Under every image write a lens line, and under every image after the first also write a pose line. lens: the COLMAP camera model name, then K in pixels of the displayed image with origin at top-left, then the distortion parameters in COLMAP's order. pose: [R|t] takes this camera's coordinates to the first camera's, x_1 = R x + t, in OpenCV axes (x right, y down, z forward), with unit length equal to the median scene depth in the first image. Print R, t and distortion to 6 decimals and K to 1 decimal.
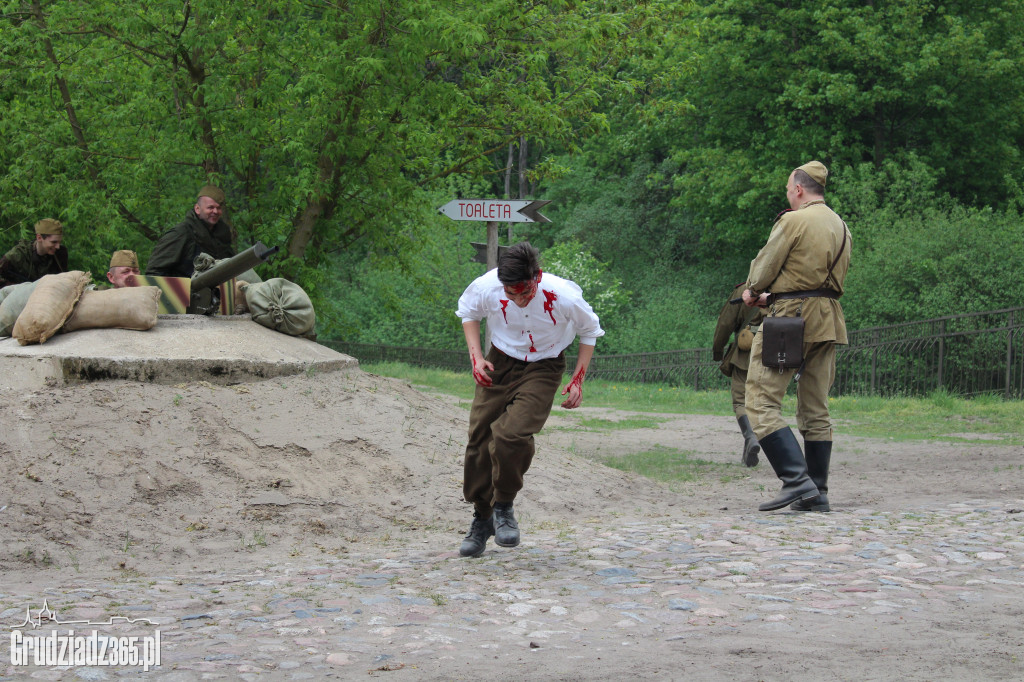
lens RADIAL K [[2142.2, 0, 512.0], [0, 2142.2, 341.0], [0, 0, 1]] dist [0.066849, 0.036362]
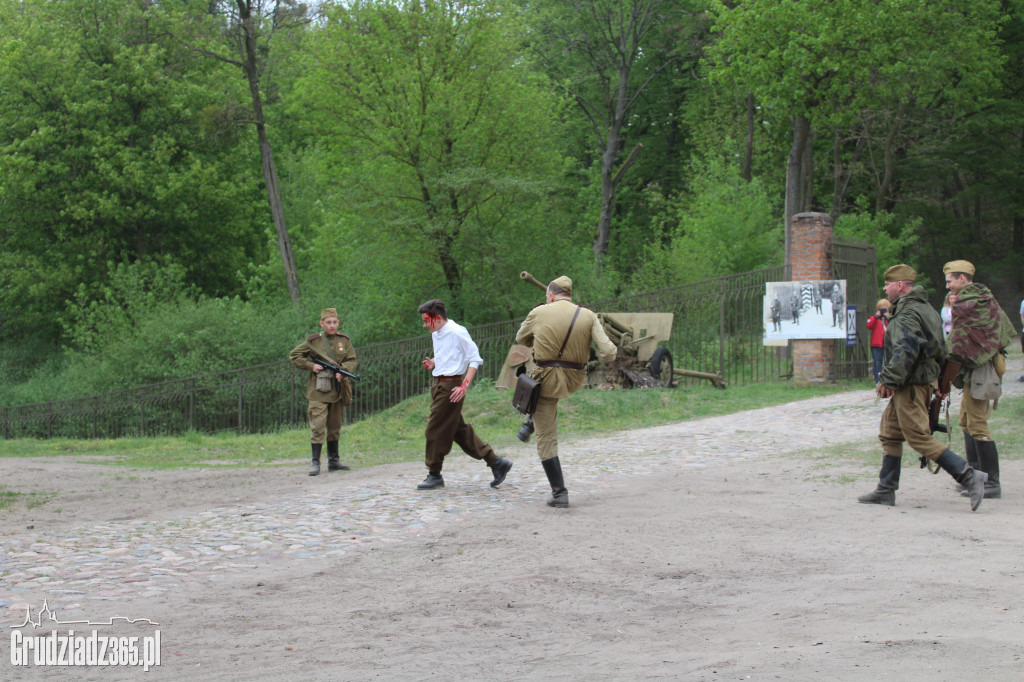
lens RADIAL K [[1568.6, 0, 512.0], [0, 1568.6, 341.0], [0, 0, 1]] dist [-0.017117, 0.106969]
pose [[0.920904, -0.023828, 0.389061, -0.000948], [0.036934, 0.998973, -0.026240, -0.000404], [-0.388036, 0.038534, 0.920838, -0.009085]]
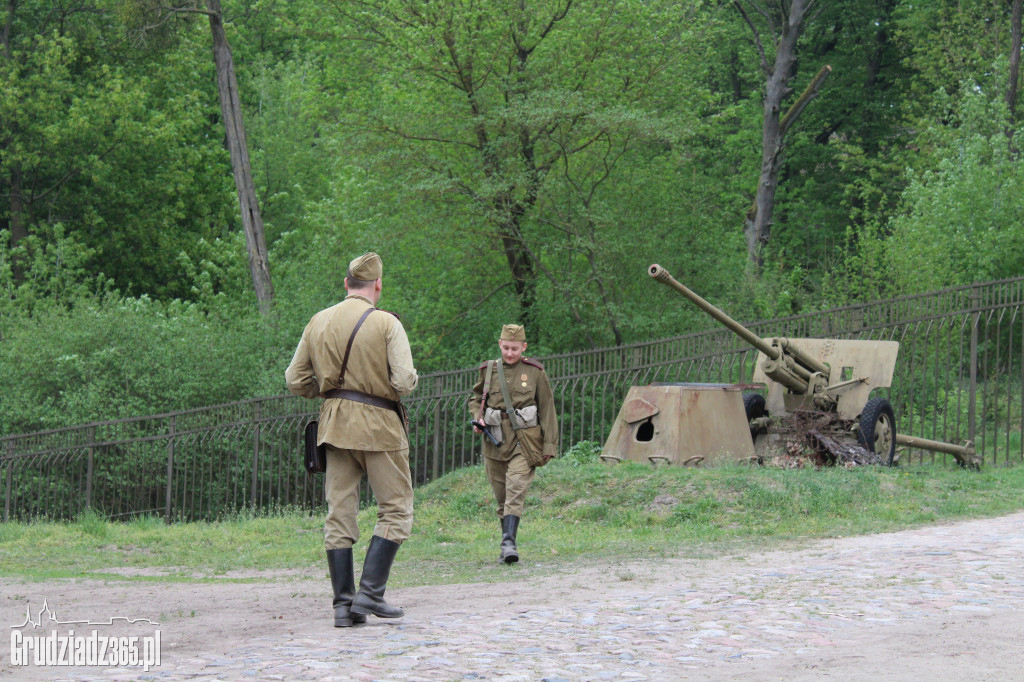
lens RADIAL K [[2477.5, 0, 512.0], [0, 2477.5, 341.0], [0, 0, 1]] dist [0.102411, 0.118113]
pose [[0.933764, 0.009142, 0.357773, 0.019641], [0.006431, 0.999084, -0.042314, -0.003676], [-0.357832, 0.041812, 0.932849, 0.114860]]
